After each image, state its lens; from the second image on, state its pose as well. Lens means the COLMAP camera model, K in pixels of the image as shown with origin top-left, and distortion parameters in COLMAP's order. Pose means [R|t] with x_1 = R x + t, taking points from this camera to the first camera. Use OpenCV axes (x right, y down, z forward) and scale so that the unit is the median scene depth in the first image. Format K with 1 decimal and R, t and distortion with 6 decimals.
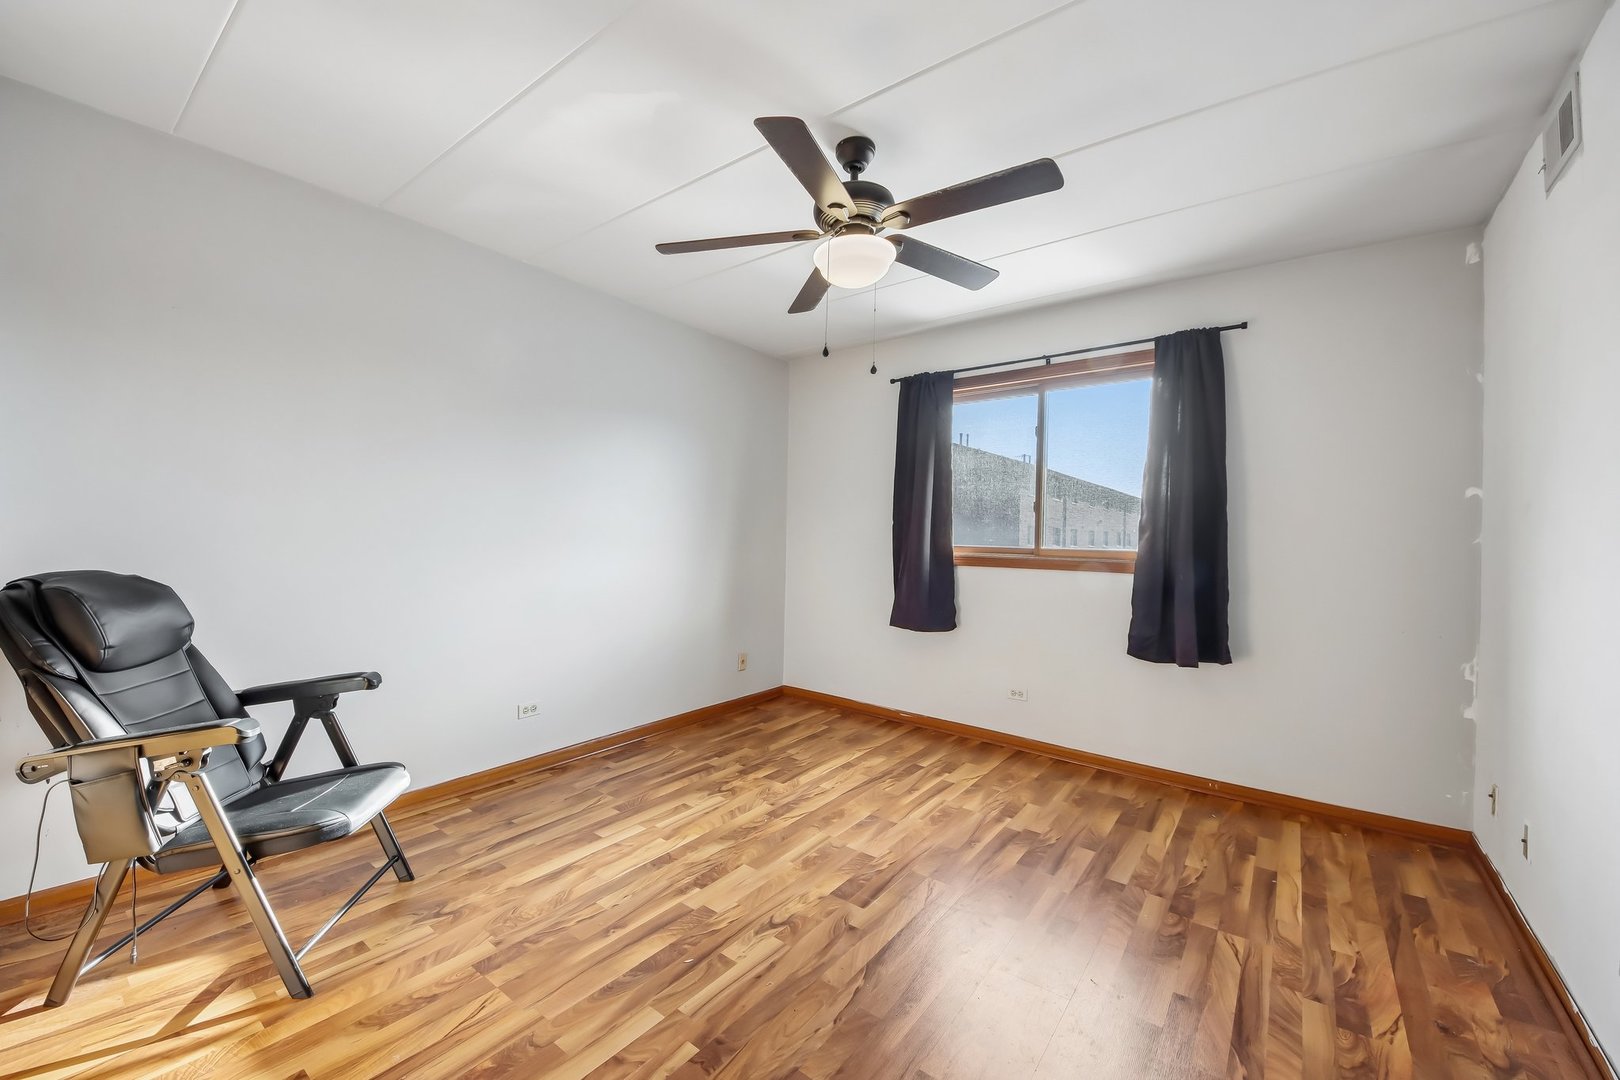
lens RADIAL K [[613.2, 0, 810.0], [0, 613.2, 540.0], [0, 0, 1]] dist [0.001797, -0.010971]
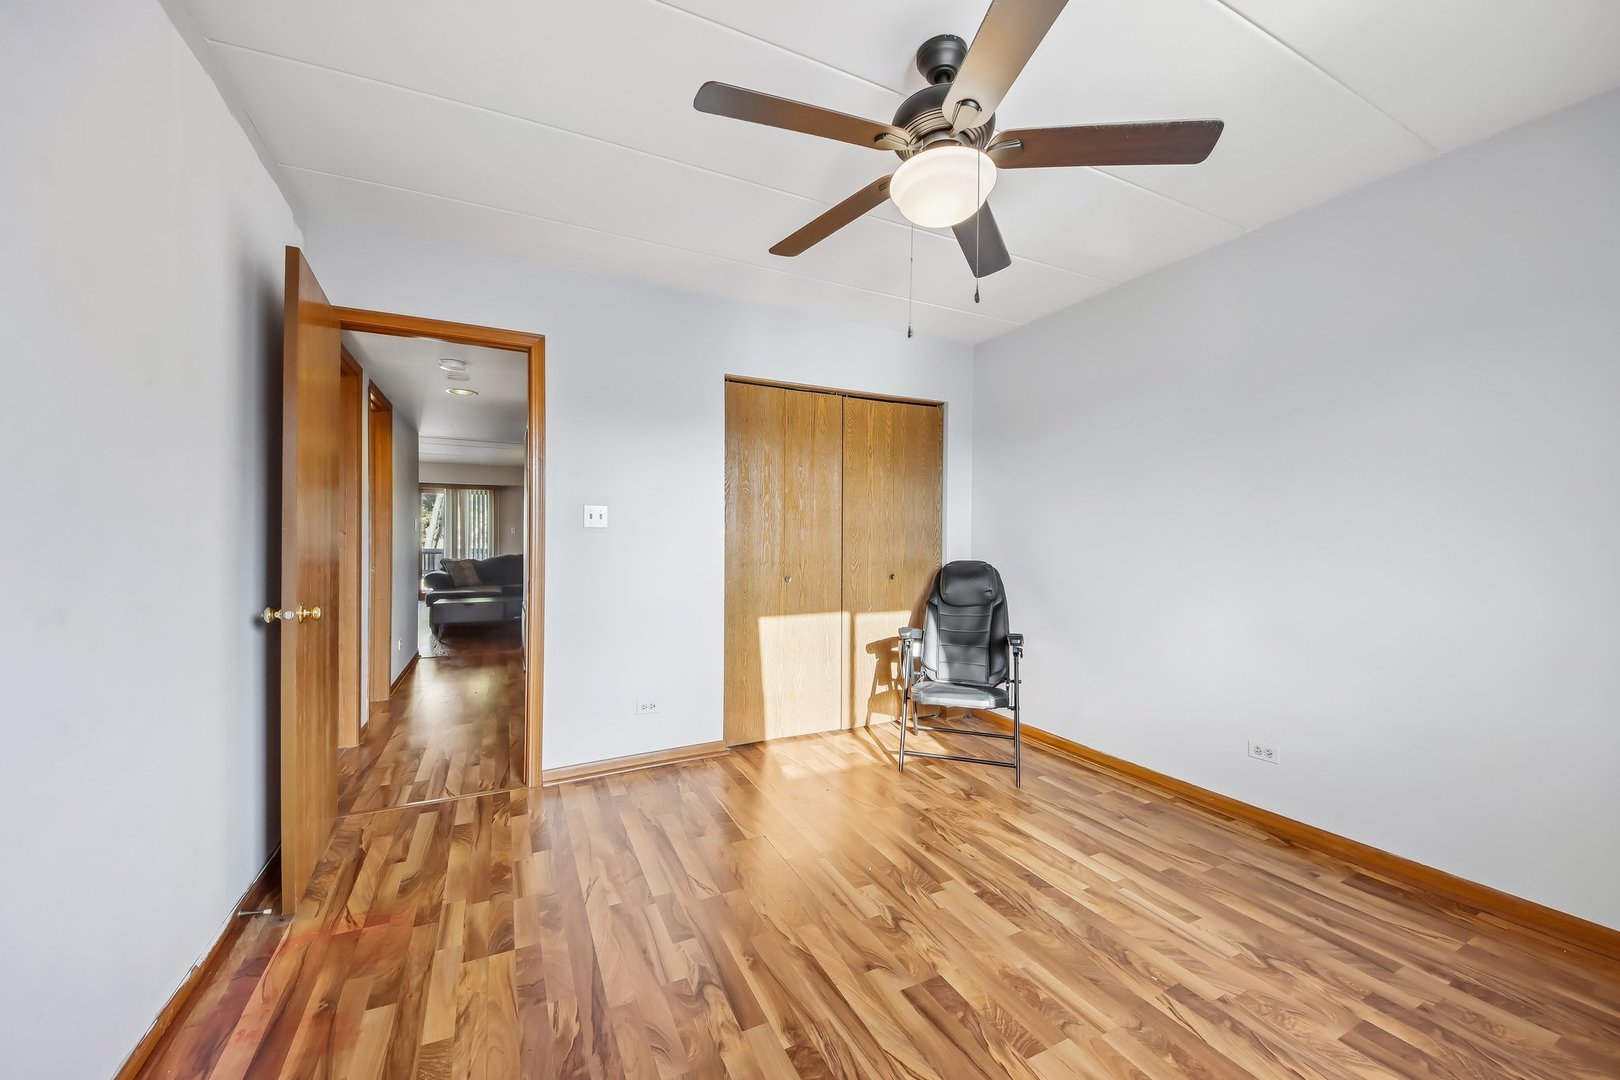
lens RADIAL K [[613.2, 0, 810.0], [0, 613.2, 540.0], [0, 0, 1]] dist [0.001797, -0.010971]
pose [[-0.433214, -0.013002, -0.901197, 1.629752], [-0.019764, 0.999793, -0.004923, 0.004300], [0.901074, 0.015679, -0.433381, 2.270299]]
